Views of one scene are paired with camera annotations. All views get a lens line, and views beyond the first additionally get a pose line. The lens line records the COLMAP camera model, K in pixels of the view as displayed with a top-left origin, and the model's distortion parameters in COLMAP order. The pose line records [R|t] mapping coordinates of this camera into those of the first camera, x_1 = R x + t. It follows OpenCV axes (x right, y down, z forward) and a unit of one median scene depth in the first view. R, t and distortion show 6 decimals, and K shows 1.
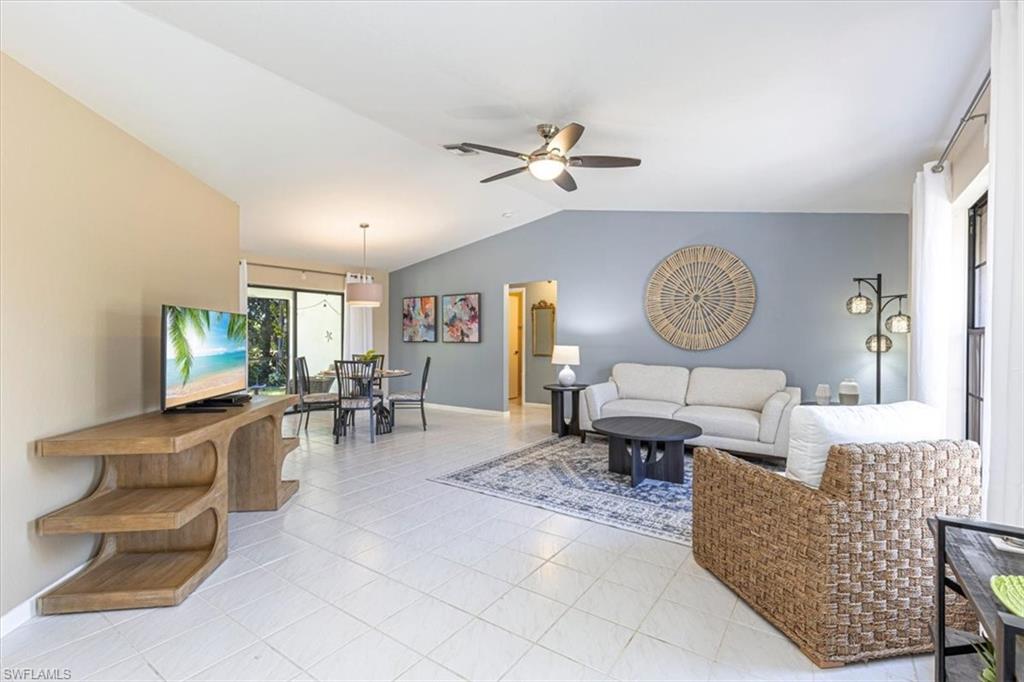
lens RADIAL K [[461.3, 0, 517.2], [0, 461.3, 339.9], [0, 0, 1]] dist [0.010006, -0.000624]
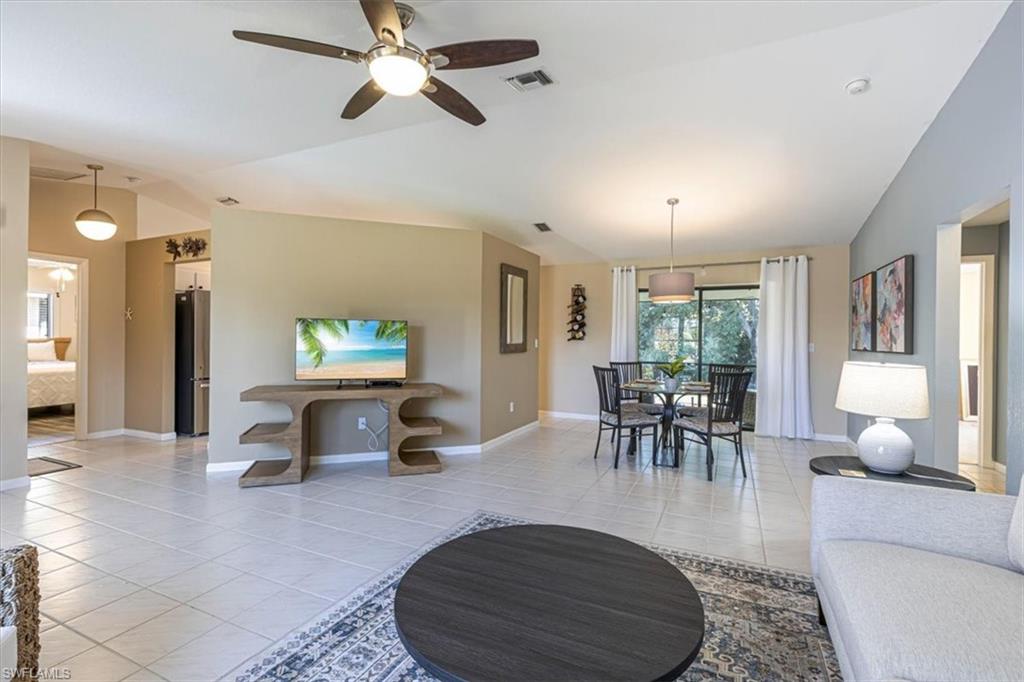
lens RADIAL K [[460.6, 0, 514.7], [0, 460.6, 341.0], [0, 0, 1]] dist [0.002255, -0.000215]
pose [[0.167949, 0.003268, -0.985790, 0.447610], [-0.015424, 0.999881, 0.000687, -0.002659], [0.985675, 0.015090, 0.167980, 0.653947]]
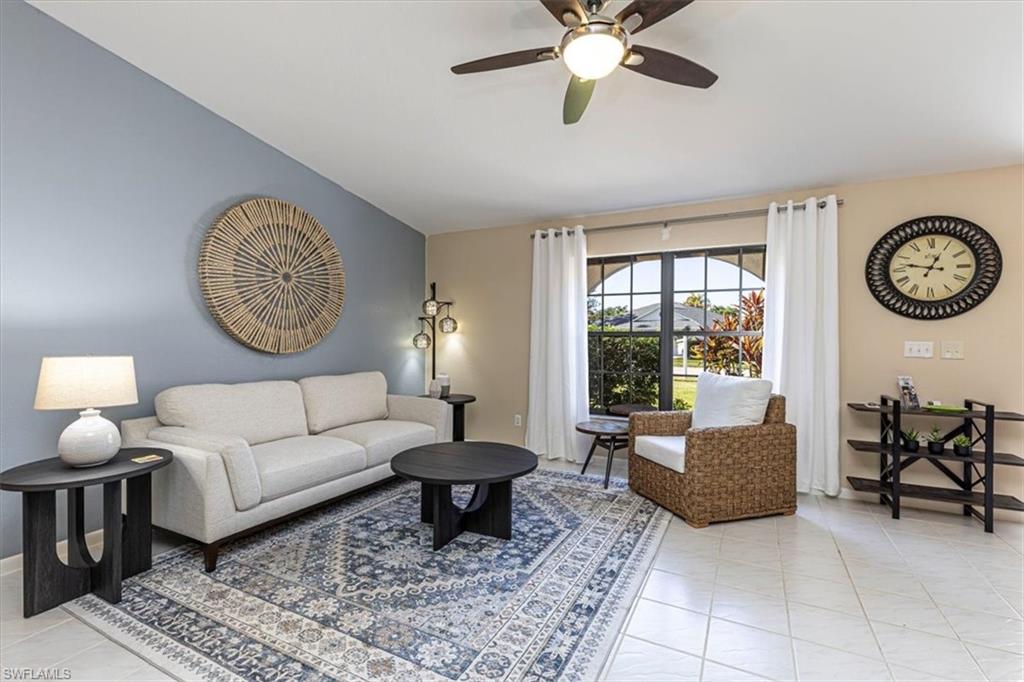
lens RADIAL K [[461.3, 0, 517.2], [0, 461.3, 339.9], [0, 0, 1]] dist [0.010006, -0.000624]
pose [[-0.137761, -0.010049, 0.990415, -0.324100], [-0.002048, 0.999949, 0.009860, -0.005629], [-0.990463, -0.000670, -0.137774, 0.731018]]
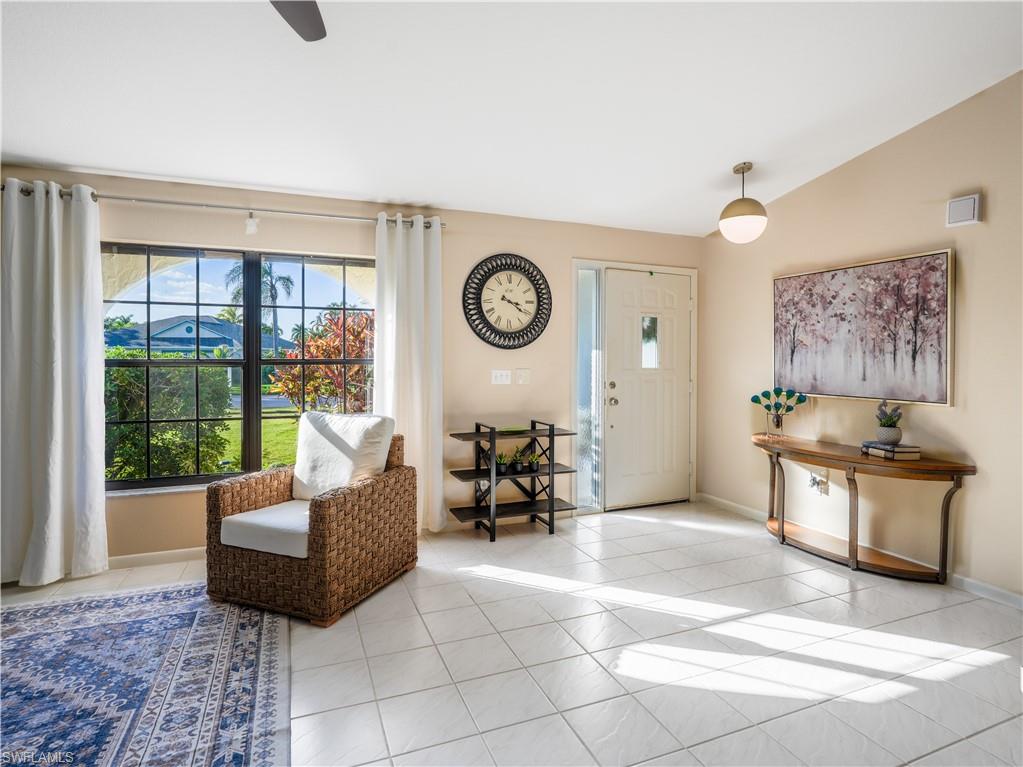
lens RADIAL K [[528.6, 0, 499.1], [0, 528.6, 380.1], [0, 0, 1]] dist [-0.024422, 0.009067]
pose [[-0.836089, -0.023240, 0.548102, -0.196776], [-0.000736, 0.999149, 0.041242, -0.014440], [-0.548594, 0.034078, -0.835394, 0.743943]]
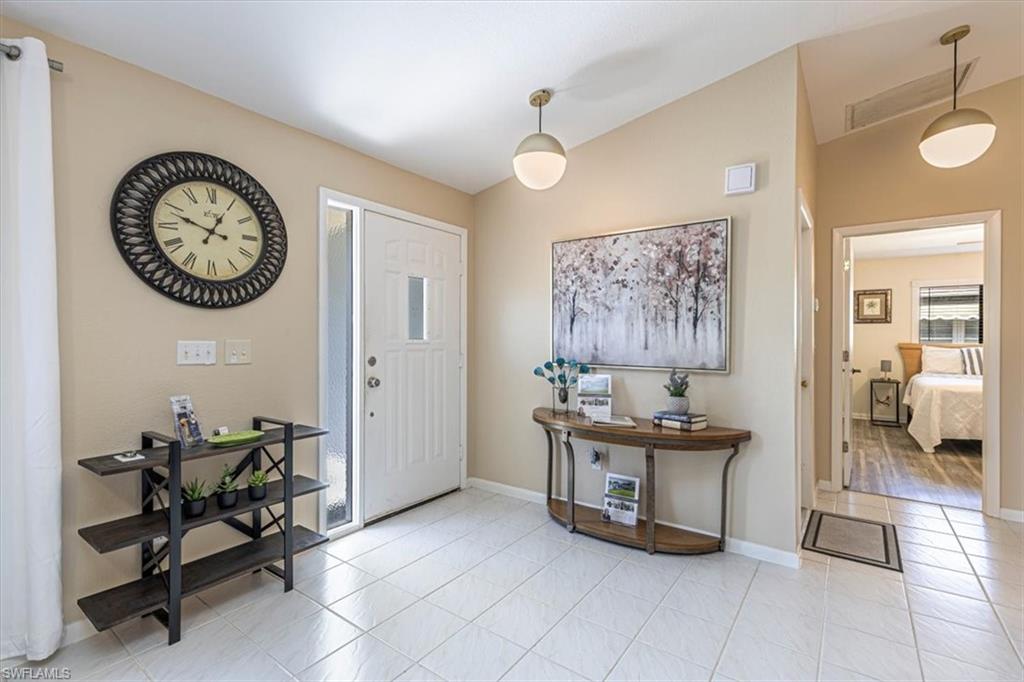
lens RADIAL K [[461.3, 0, 517.2], [0, 461.3, 339.9], [0, 0, 1]] dist [0.010006, -0.000624]
pose [[-0.999888, -0.002477, 0.014740, -0.078184], [-0.002382, 0.999976, 0.006486, -0.002472], [-0.014756, 0.006450, -0.999870, 0.523713]]
